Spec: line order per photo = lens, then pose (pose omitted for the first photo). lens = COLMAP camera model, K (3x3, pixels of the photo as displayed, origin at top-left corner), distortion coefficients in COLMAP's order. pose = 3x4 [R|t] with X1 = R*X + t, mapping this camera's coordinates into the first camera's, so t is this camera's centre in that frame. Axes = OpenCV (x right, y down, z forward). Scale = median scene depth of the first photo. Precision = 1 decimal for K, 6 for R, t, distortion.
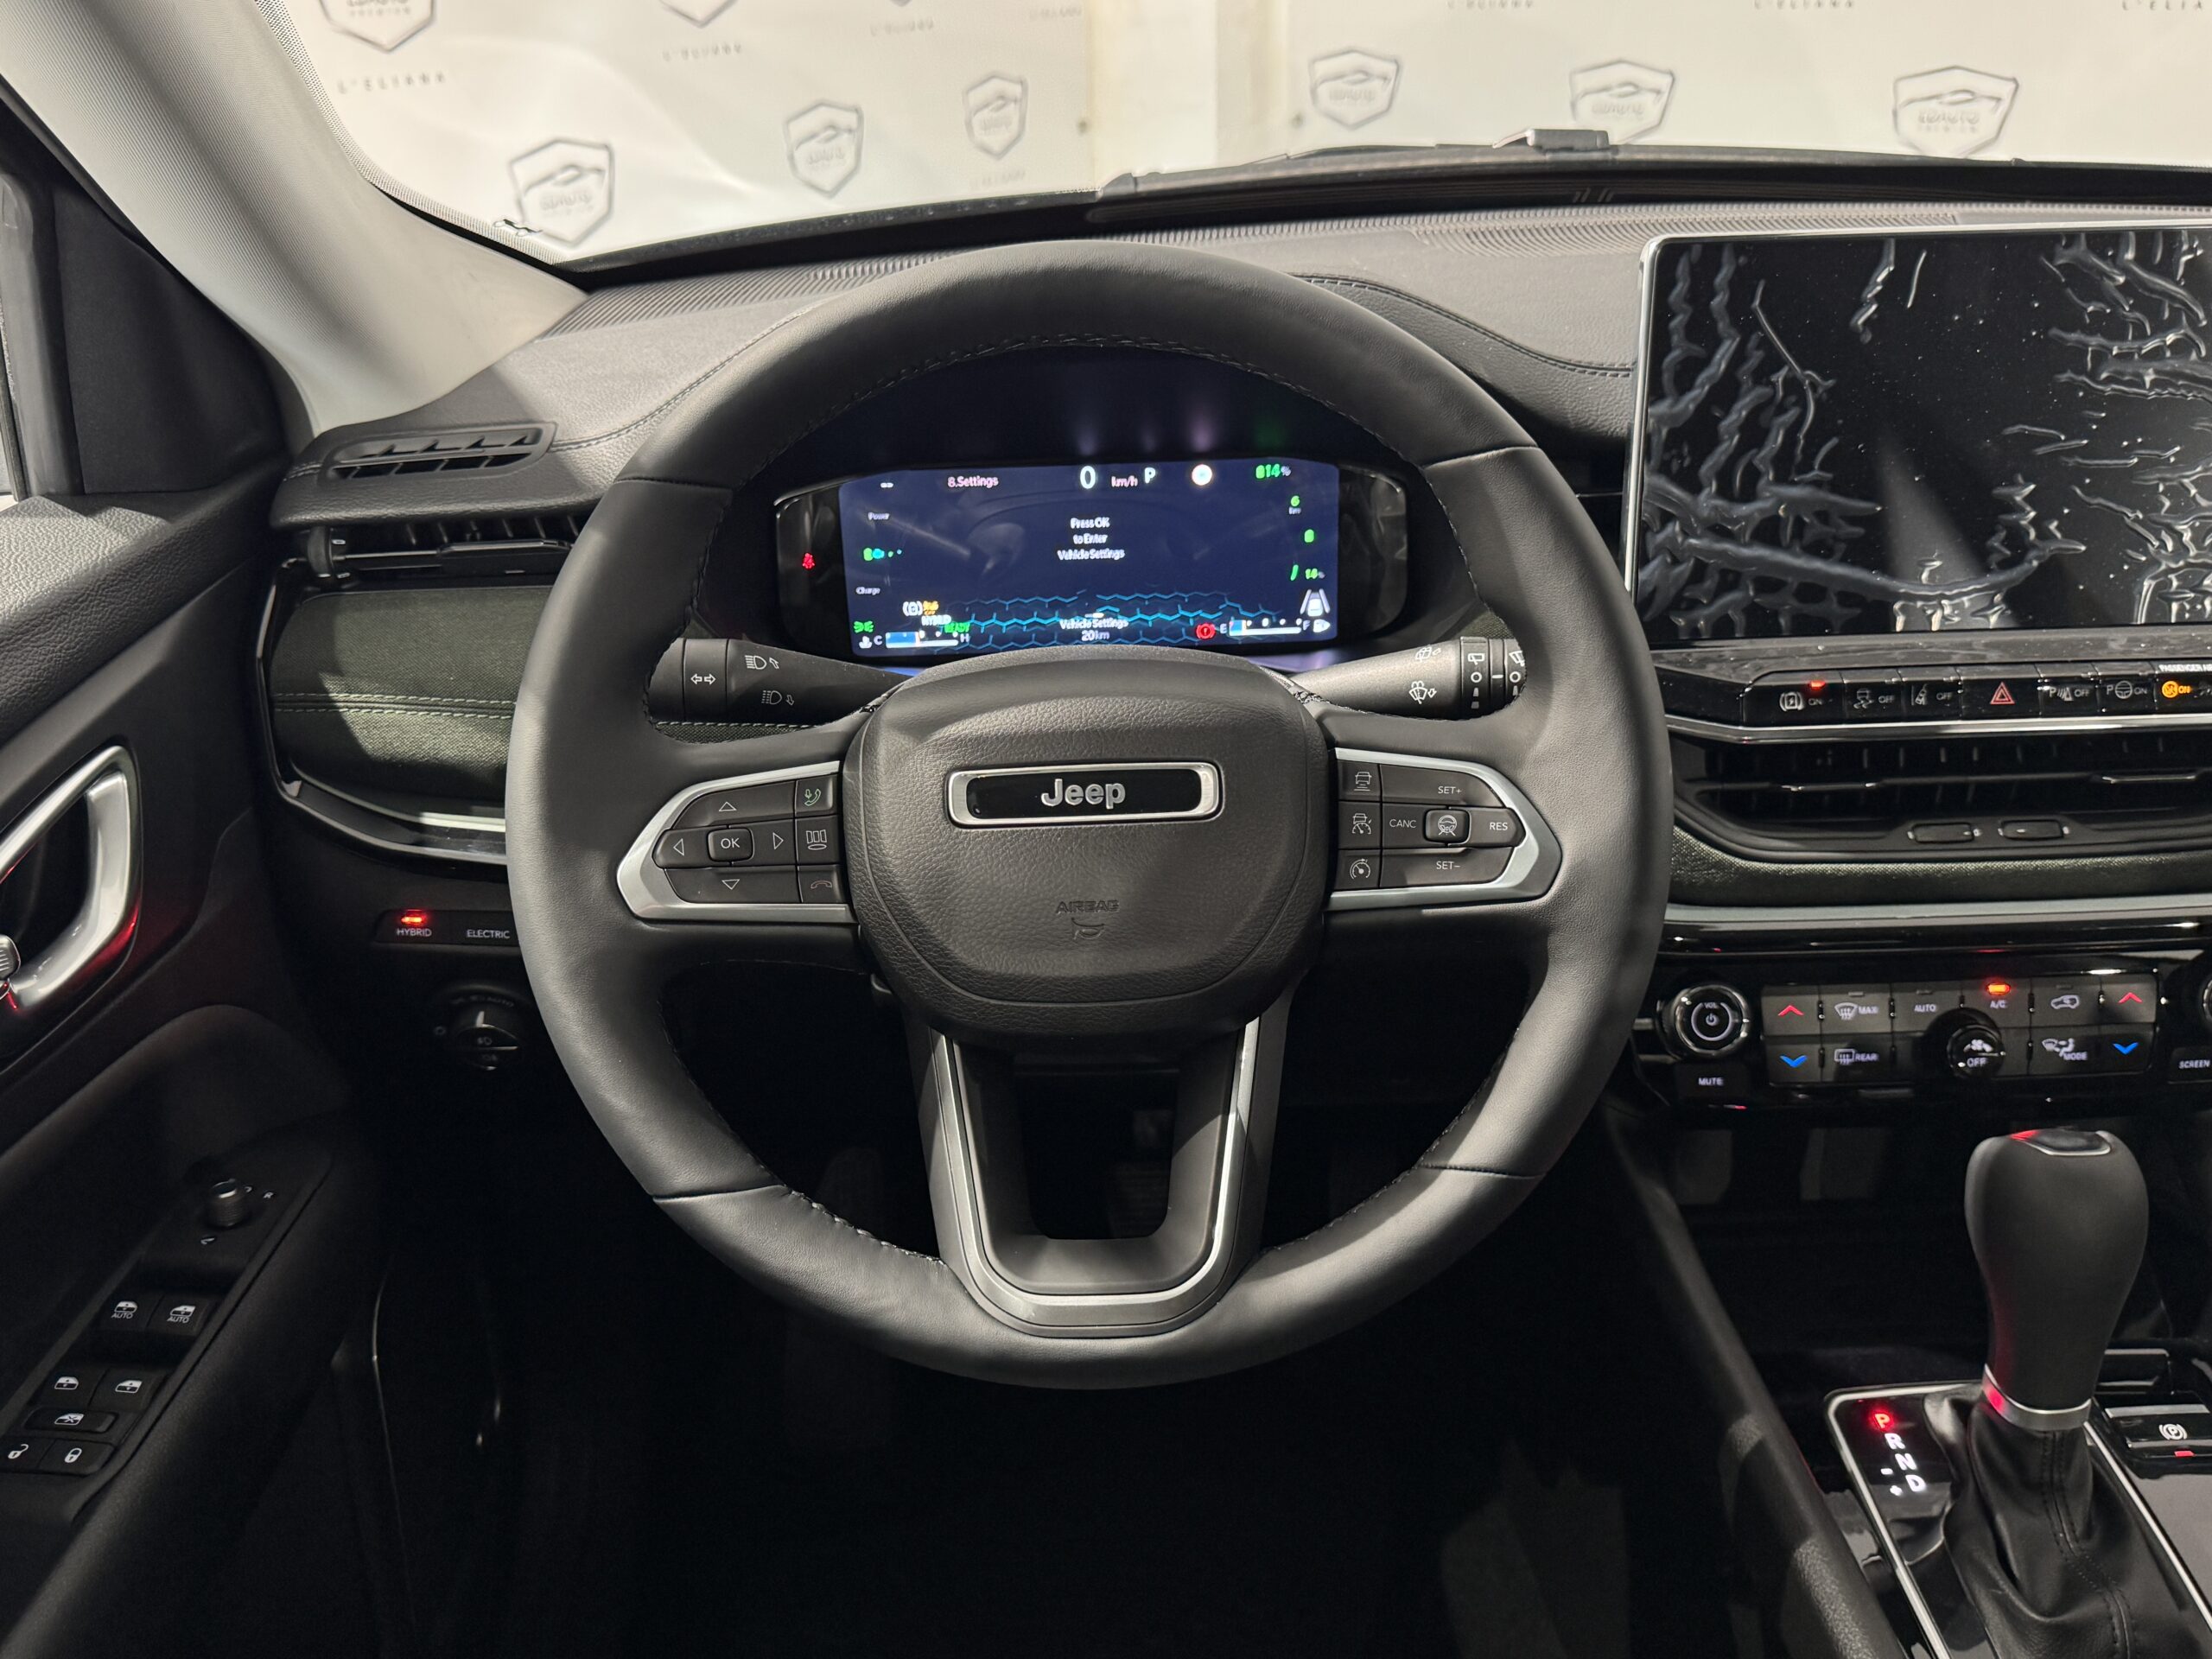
lens RADIAL K [[1823.2, 0, 1137.1], [0, 1823.2, 855.7], [0, 0, 1]] dist [0.092752, -0.145466]
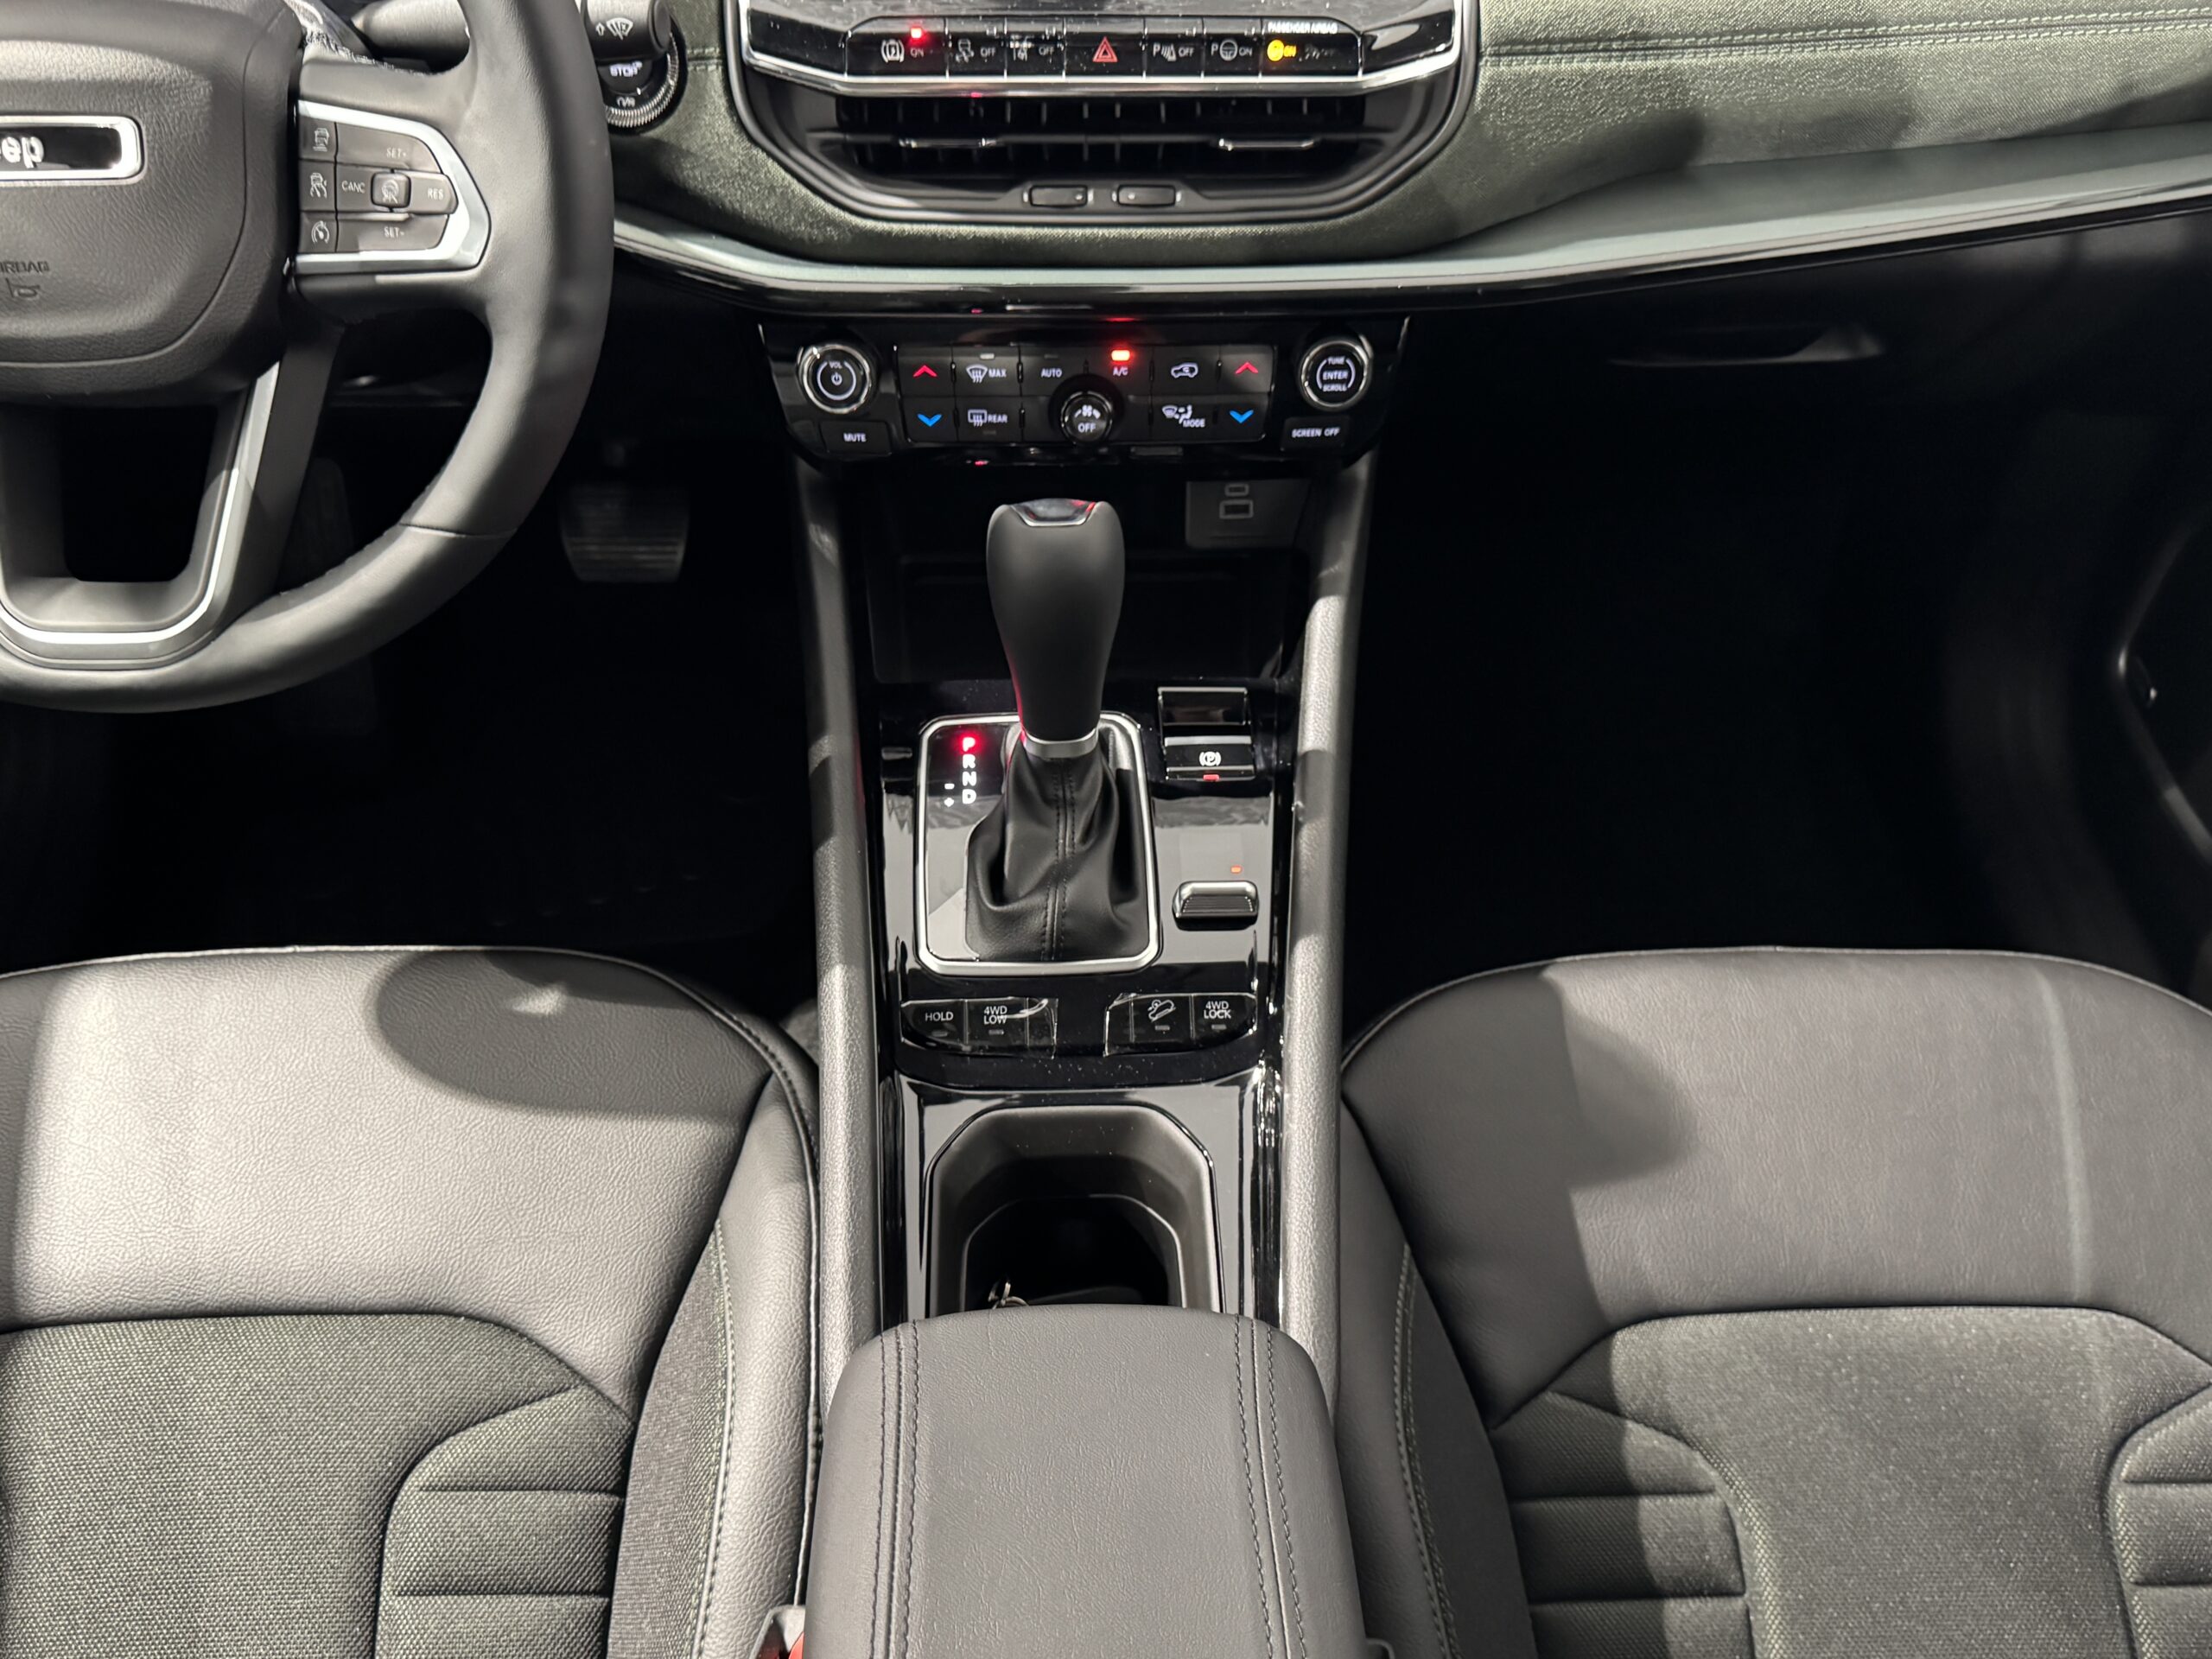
lens RADIAL K [[1823.2, 0, 1107.2], [0, 1823.2, 856.0], [0, 0, 1]] dist [0.092752, -0.145466]
pose [[0.999047, 0.018834, 0.039367, 0.451974], [-0.032412, 0.924280, 0.380336, -0.066651], [-0.029223, -0.381250, 0.924010, -0.084627]]
